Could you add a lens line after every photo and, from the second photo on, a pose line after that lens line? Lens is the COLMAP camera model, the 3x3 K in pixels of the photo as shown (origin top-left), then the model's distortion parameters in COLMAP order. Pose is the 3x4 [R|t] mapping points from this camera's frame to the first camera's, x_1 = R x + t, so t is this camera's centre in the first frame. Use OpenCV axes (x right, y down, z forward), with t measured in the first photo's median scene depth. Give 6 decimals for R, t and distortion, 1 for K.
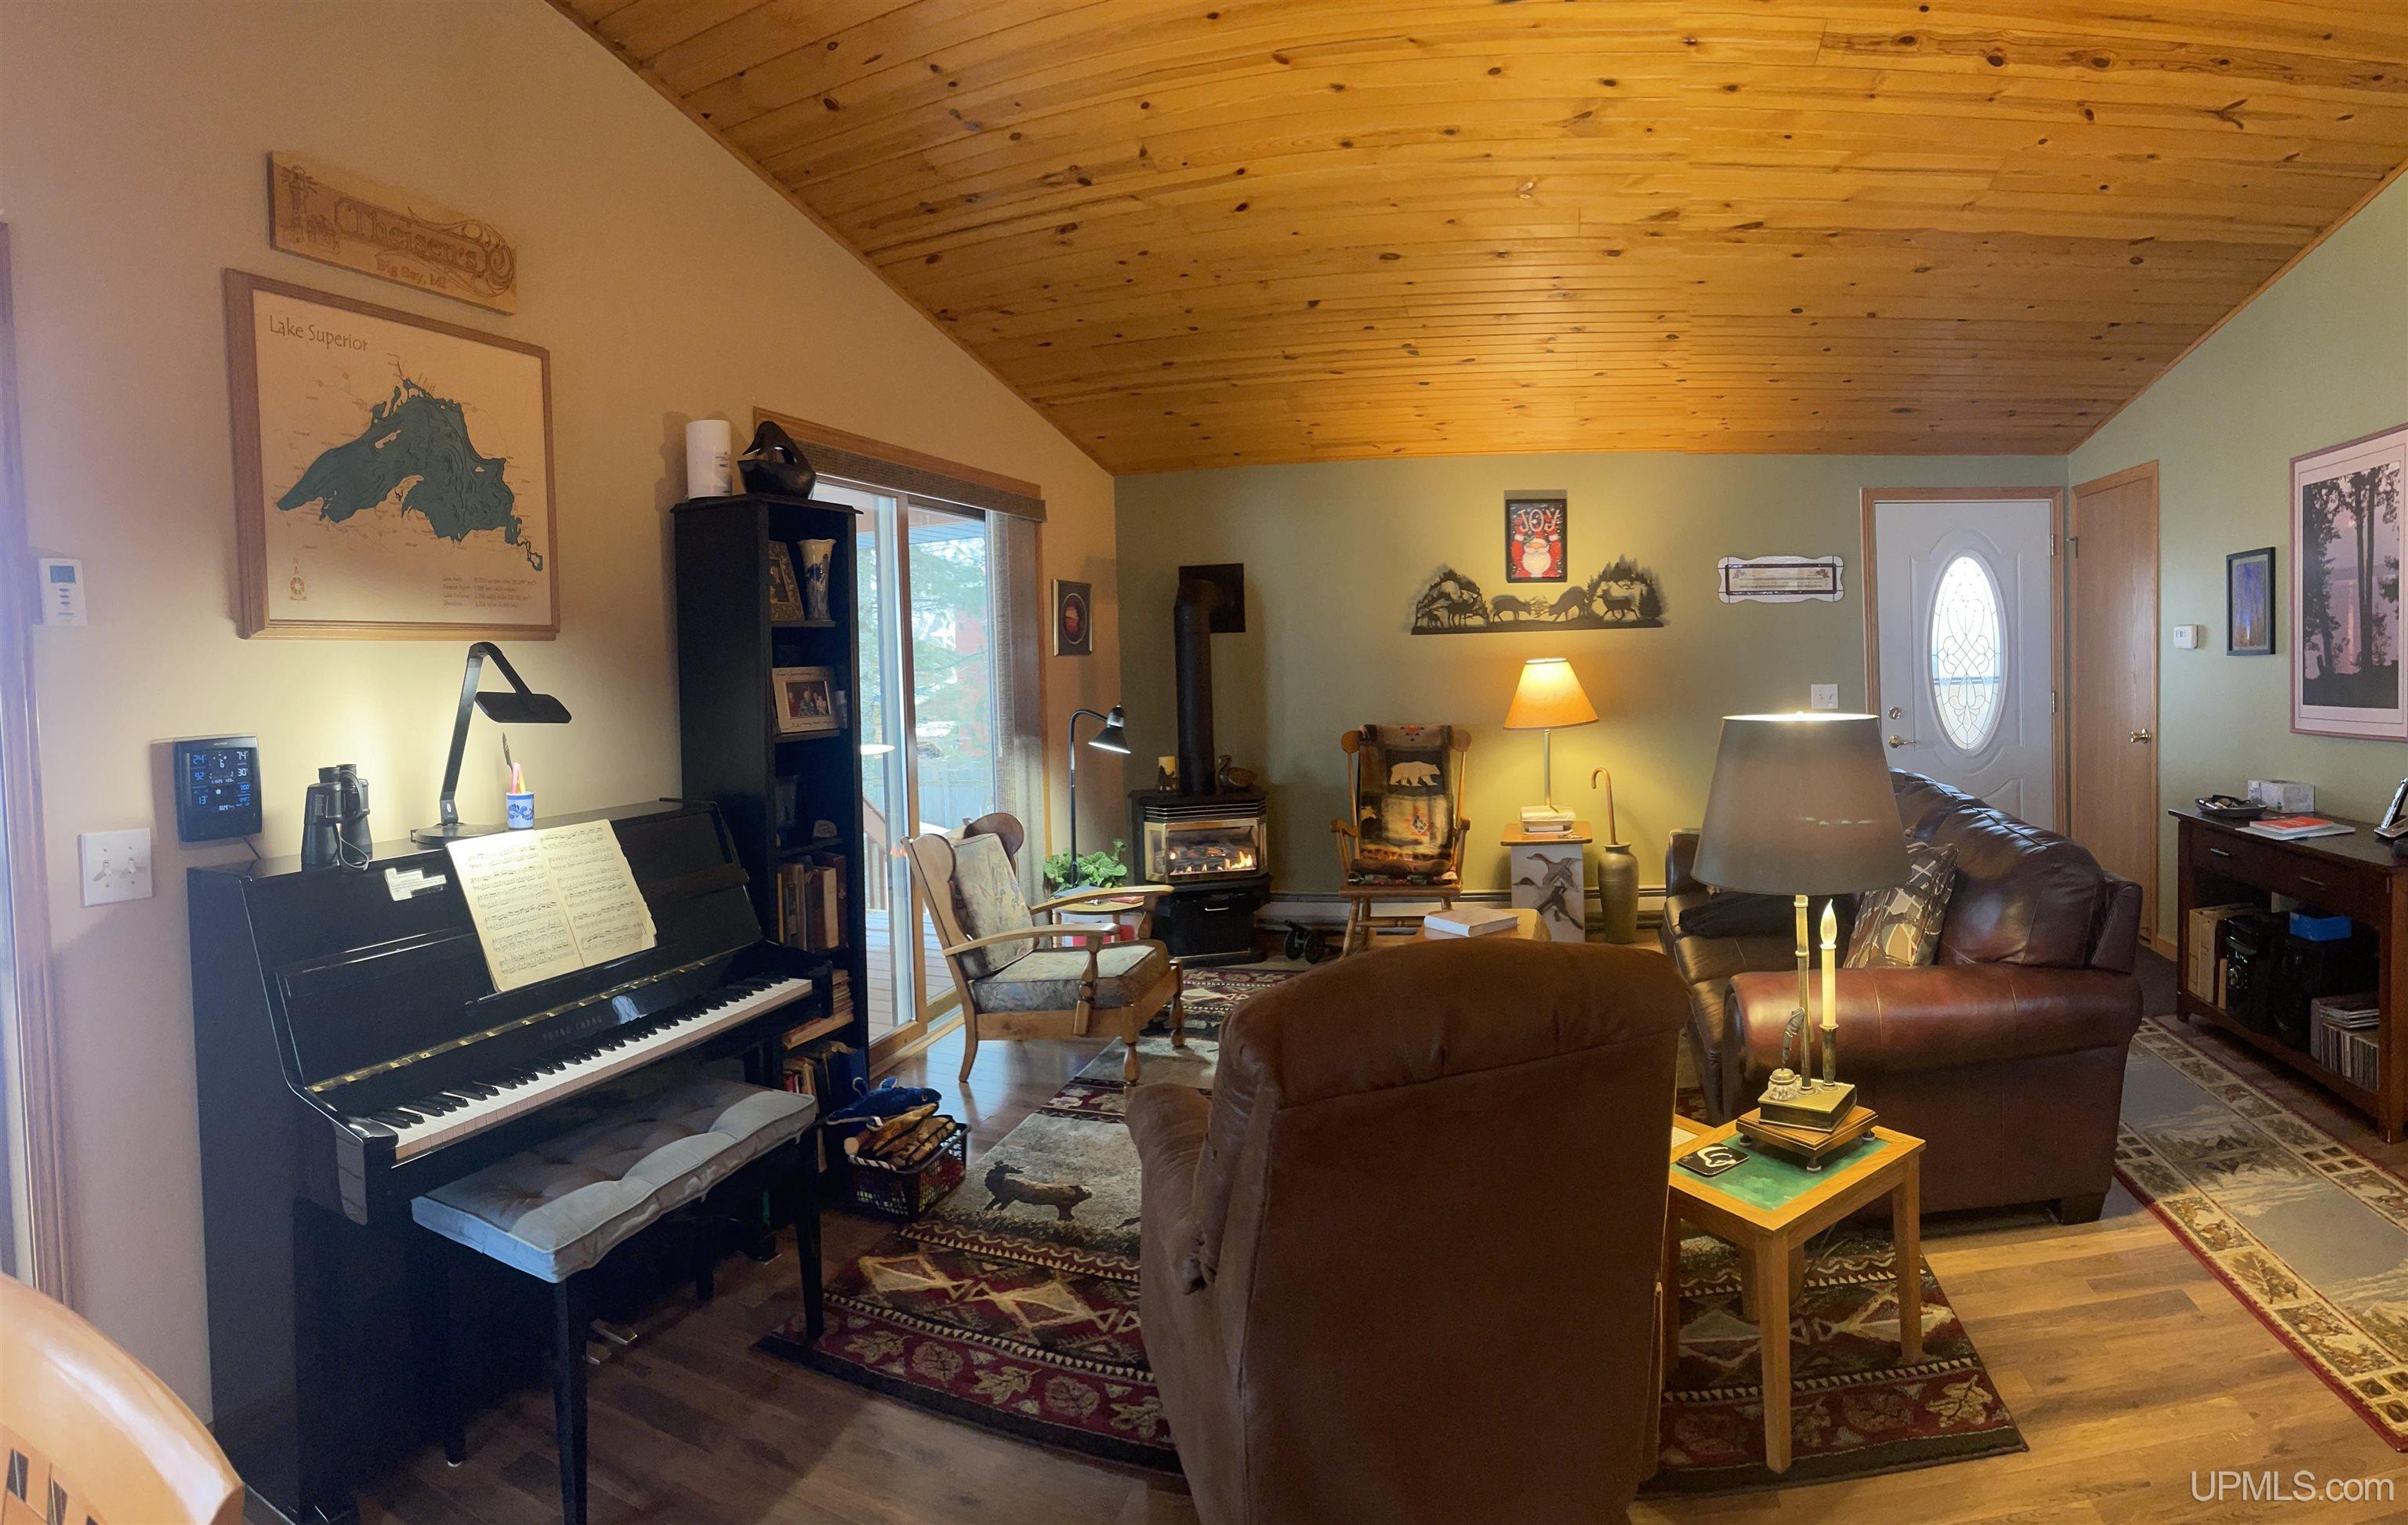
lens RADIAL K [[2468.3, 0, 1204.0], [0, 2468.3, 762.5], [0, 0, 1]] dist [-0.000443, -0.002315]
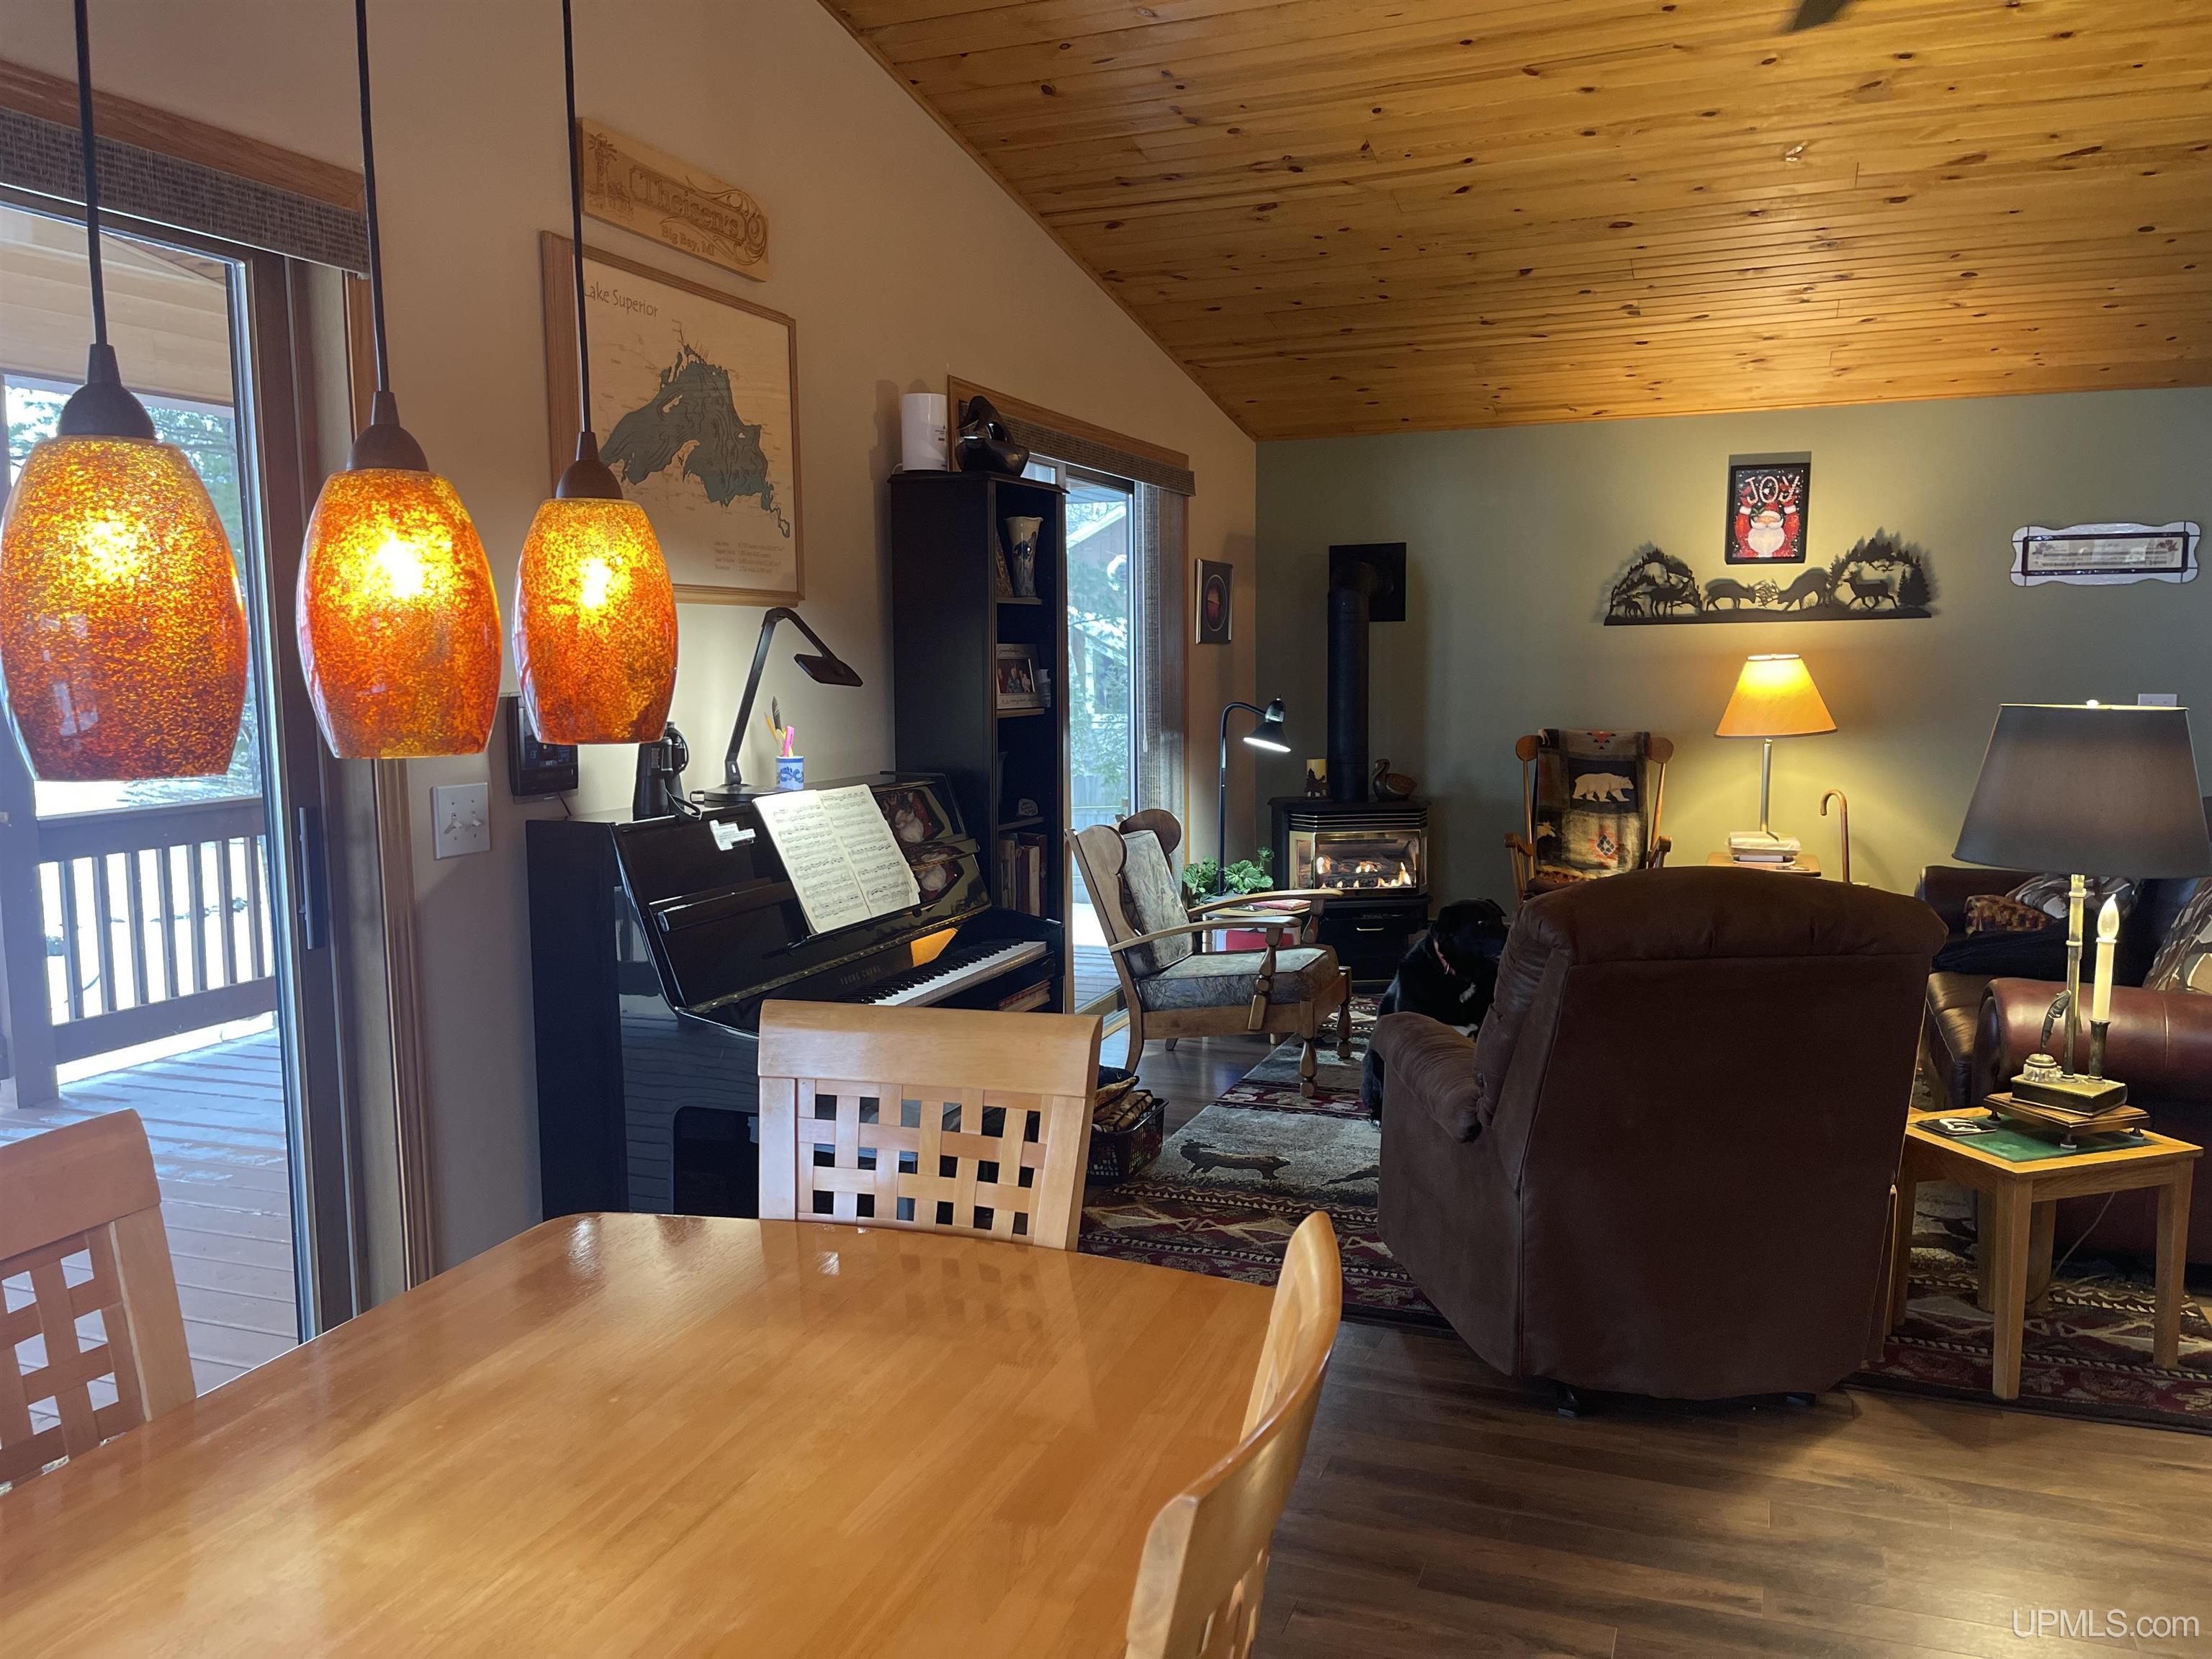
lens RADIAL K [[1673.9, 0, 1106.0], [0, 1673.9, 829.5], [0, 0, 1]] dist [0.005436, 0.009281]
pose [[0.963923, 0.038858, -0.263330, 0.072289], [-0.019635, 0.996972, 0.075243, -0.021306], [0.265457, -0.067358, 0.961767, 0.386392]]
